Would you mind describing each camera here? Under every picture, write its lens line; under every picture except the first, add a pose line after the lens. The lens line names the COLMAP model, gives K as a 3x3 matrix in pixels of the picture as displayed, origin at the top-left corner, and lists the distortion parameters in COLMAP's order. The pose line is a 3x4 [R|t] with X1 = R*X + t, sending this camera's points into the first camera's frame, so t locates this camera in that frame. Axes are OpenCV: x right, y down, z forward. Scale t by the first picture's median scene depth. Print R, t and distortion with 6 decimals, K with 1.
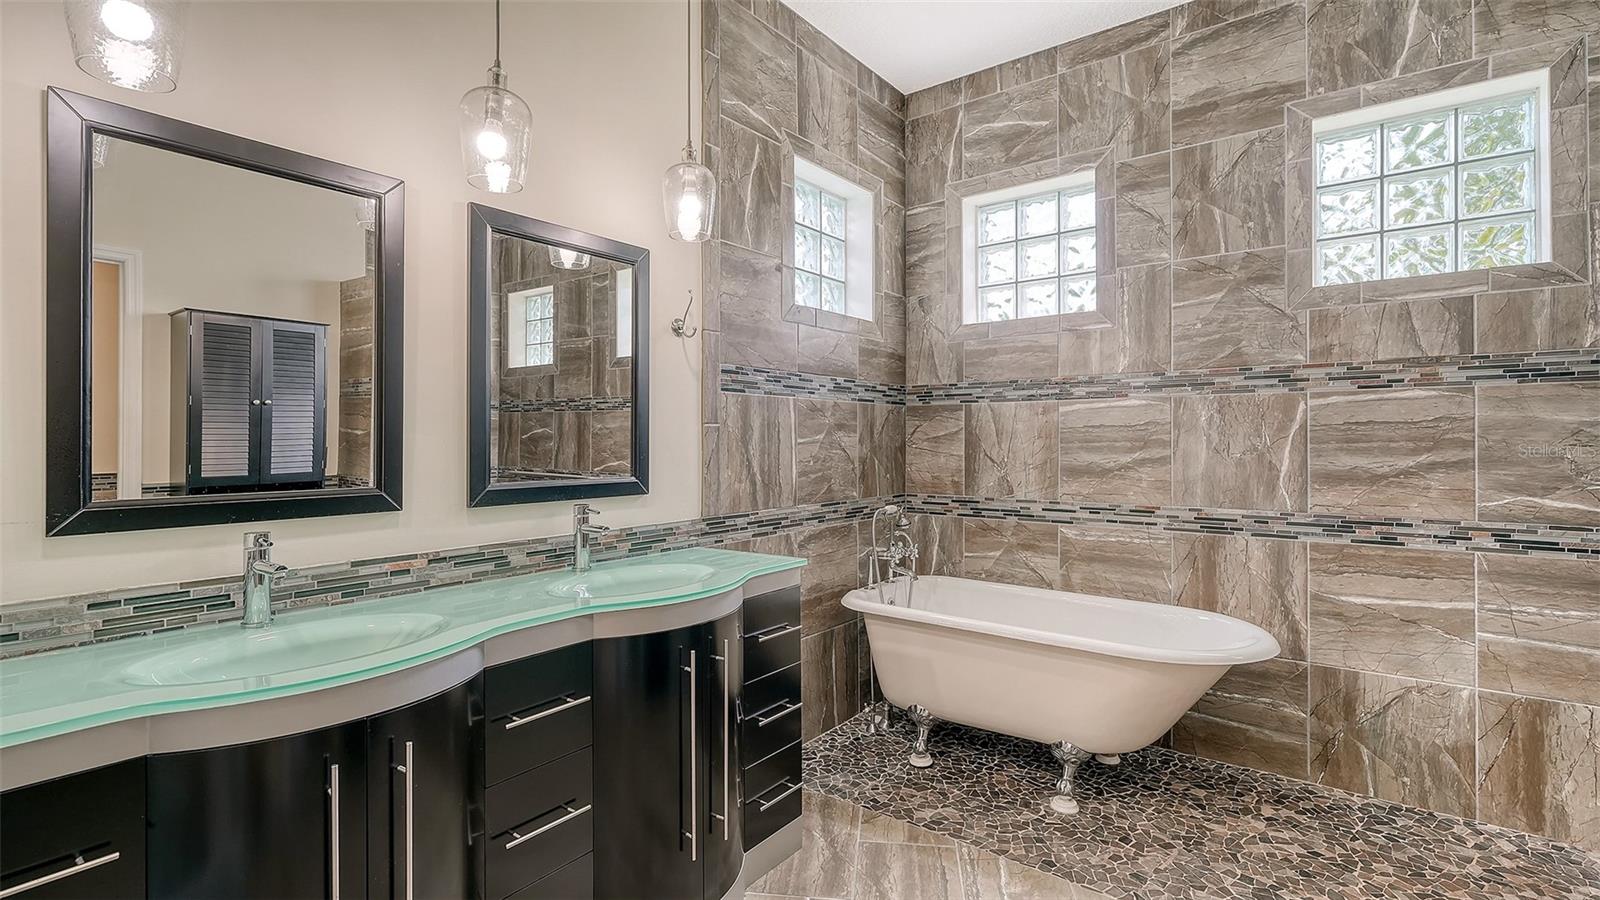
lens RADIAL K [[735.1, 0, 804.2], [0, 735.1, 439.0], [0, 0, 1]] dist [0.001716, 0.000304]
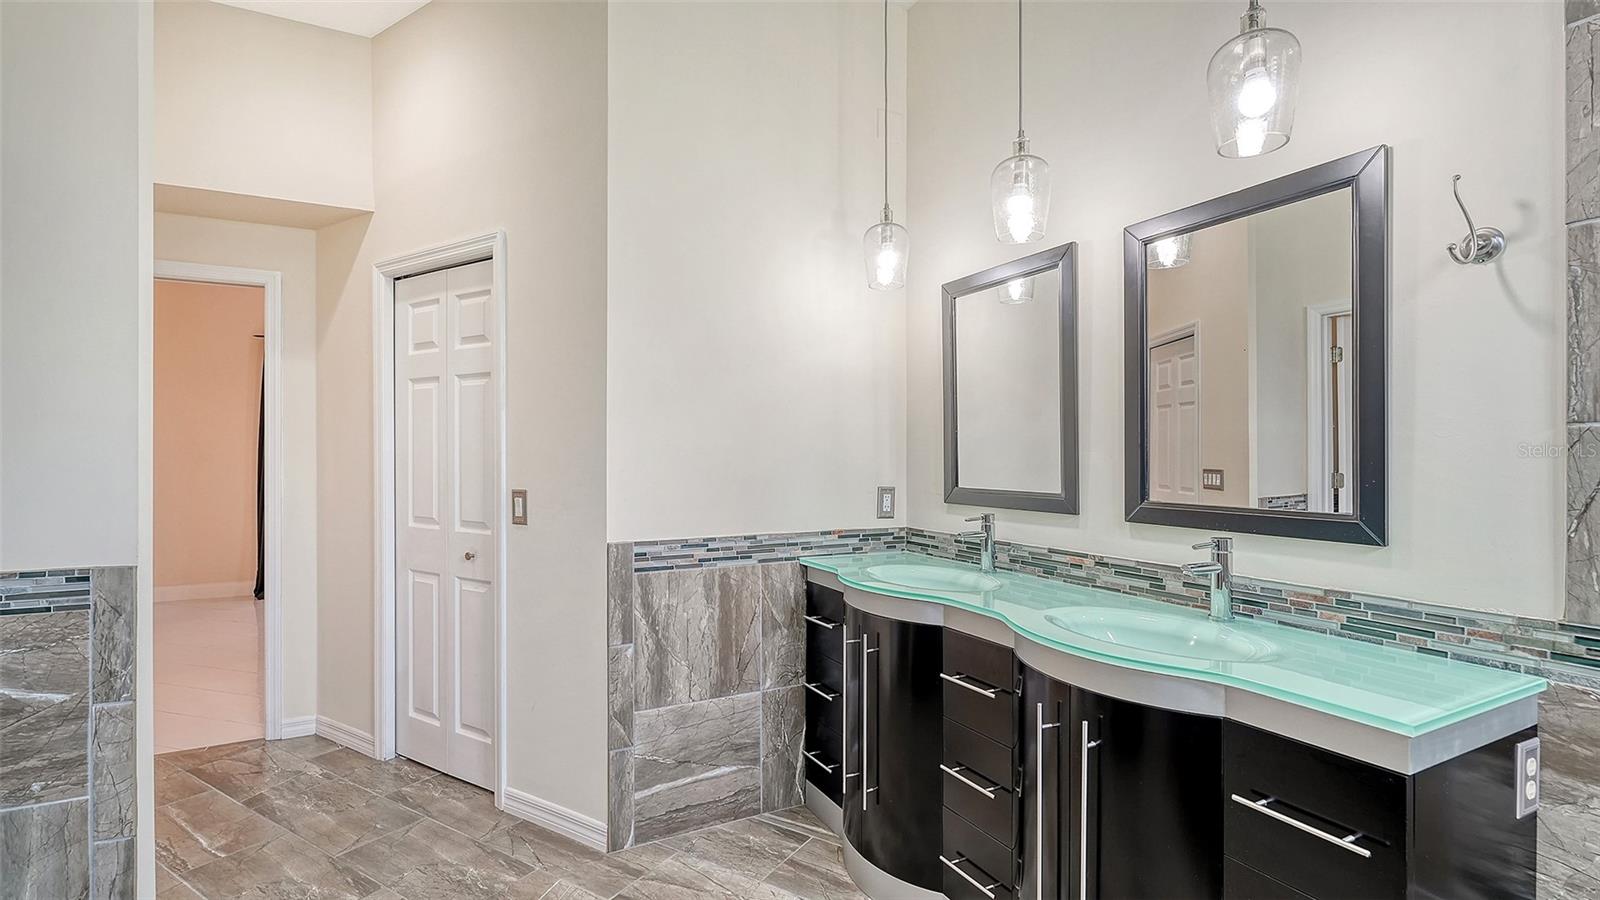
lens RADIAL K [[735.1, 0, 803.1], [0, 735.1, 454.4], [0, 0, 1]] dist [0.001716, 0.000304]
pose [[-0.404009, -0.010252, -0.914698, 0.682888], [-0.015550, 0.999870, -0.004339, 0.010367], [0.914623, 0.012470, -0.404116, 1.002409]]
